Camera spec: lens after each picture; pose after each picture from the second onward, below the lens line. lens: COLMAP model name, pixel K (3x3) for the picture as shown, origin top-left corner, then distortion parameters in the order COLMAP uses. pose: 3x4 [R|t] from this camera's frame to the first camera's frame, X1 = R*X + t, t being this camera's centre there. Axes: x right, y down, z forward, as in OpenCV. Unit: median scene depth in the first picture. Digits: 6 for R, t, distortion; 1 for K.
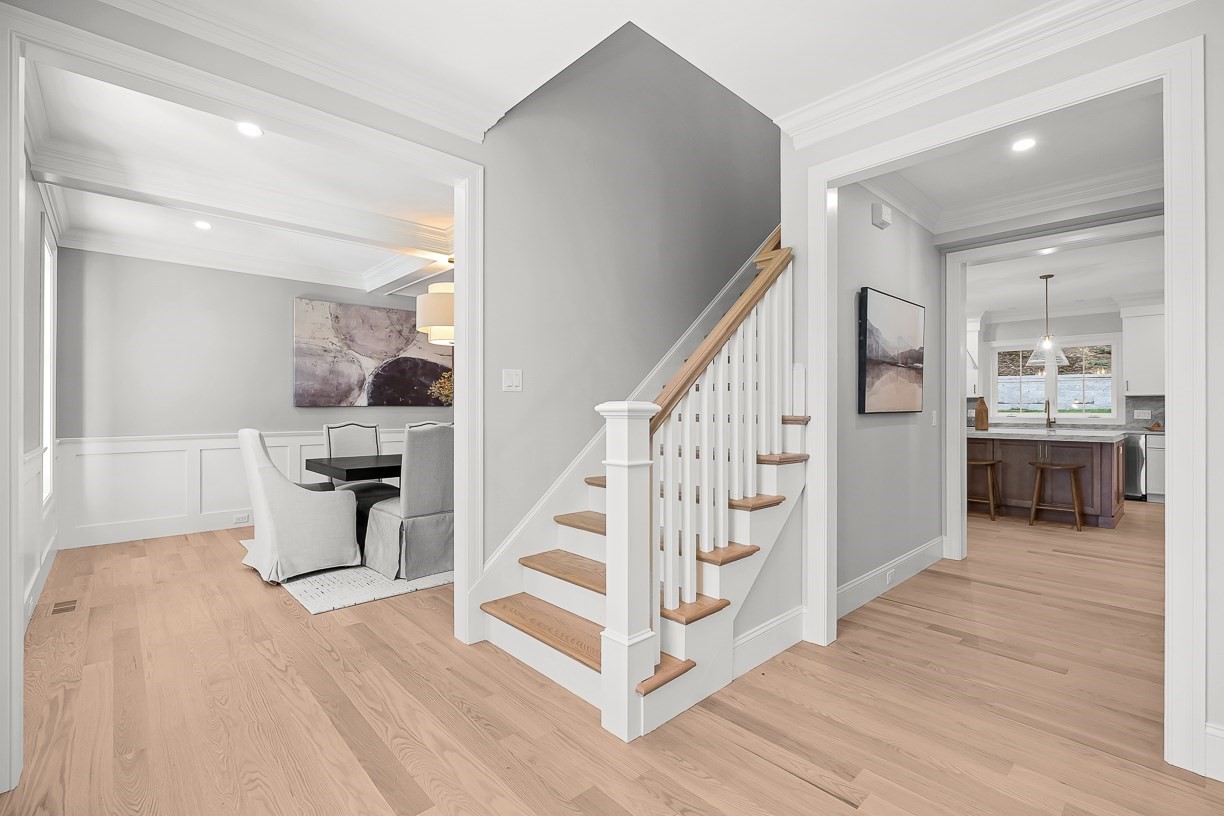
lens RADIAL K [[543.6, 0, 606.3], [0, 543.6, 407.7], [0, 0, 1]] dist [-0.005838, 0.000878]
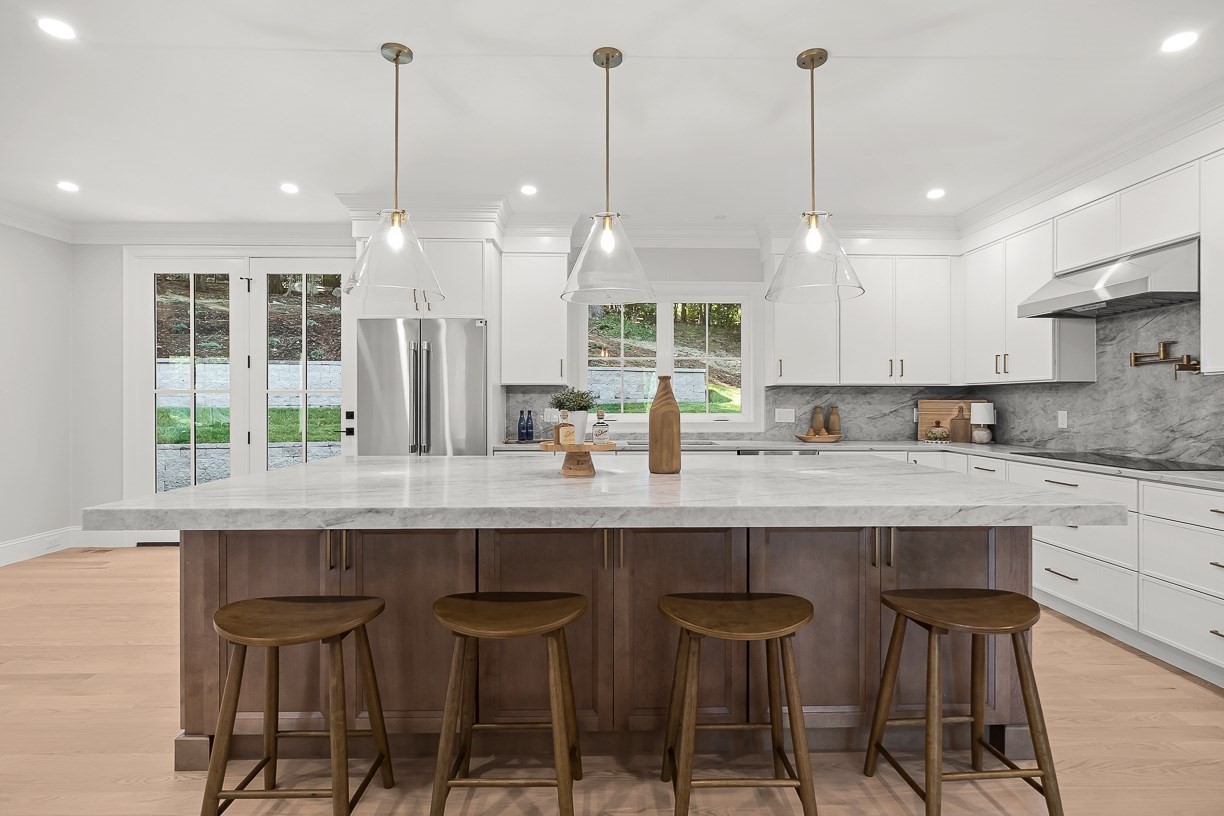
lens RADIAL K [[568.8, 0, 606.8], [0, 568.8, 407.7], [0, 0, 1]] dist [0.001169, 0.000314]
pose [[0.677997, -0.007741, 0.735024, 0.332700], [-0.000463, 0.999940, 0.010959, -0.003277], [-0.735064, -0.007771, 0.677953, 0.640538]]
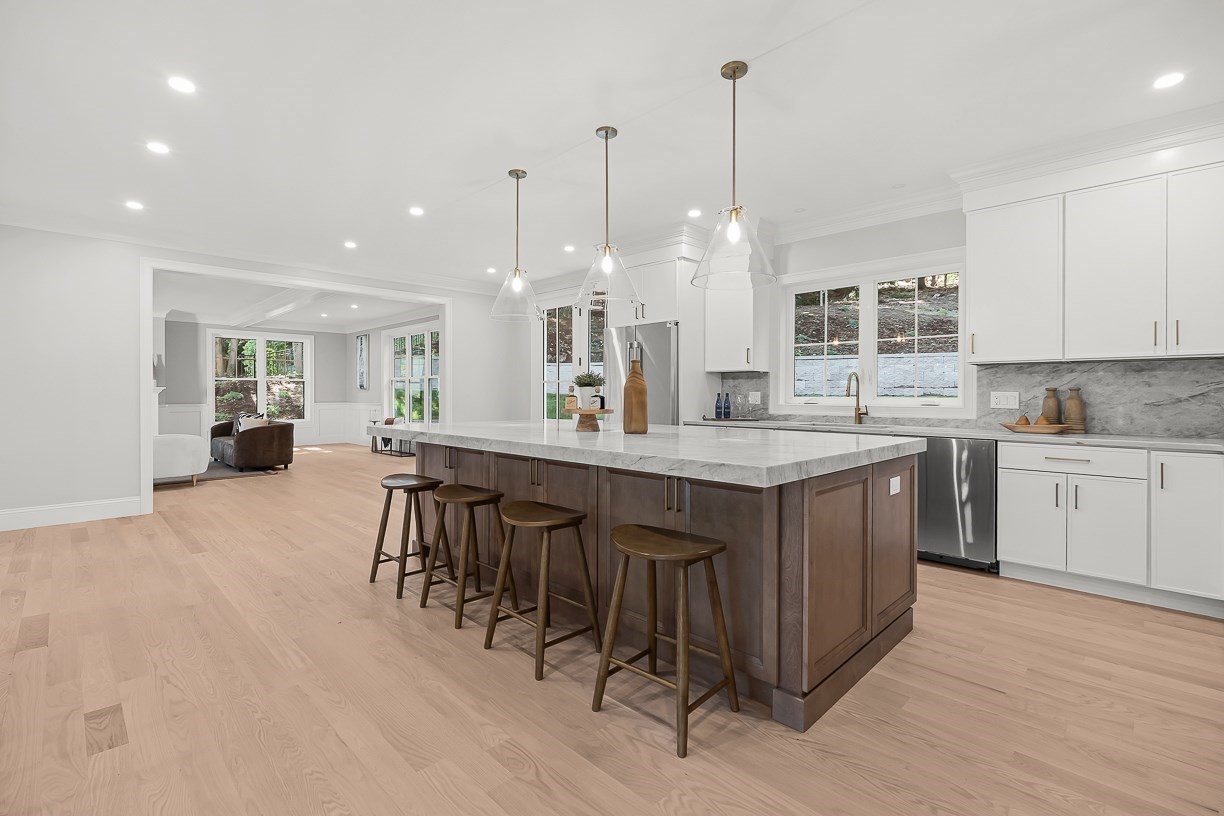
lens RADIAL K [[543.6, 0, 613.6], [0, 543.6, 396.2], [0, 0, 1]] dist [-0.005838, 0.000878]
pose [[0.999417, 0.001951, 0.034098, 0.544492], [-0.002071, 0.999992, 0.003466, 0.007315], [-0.034091, -0.003535, 0.999412, 0.448394]]
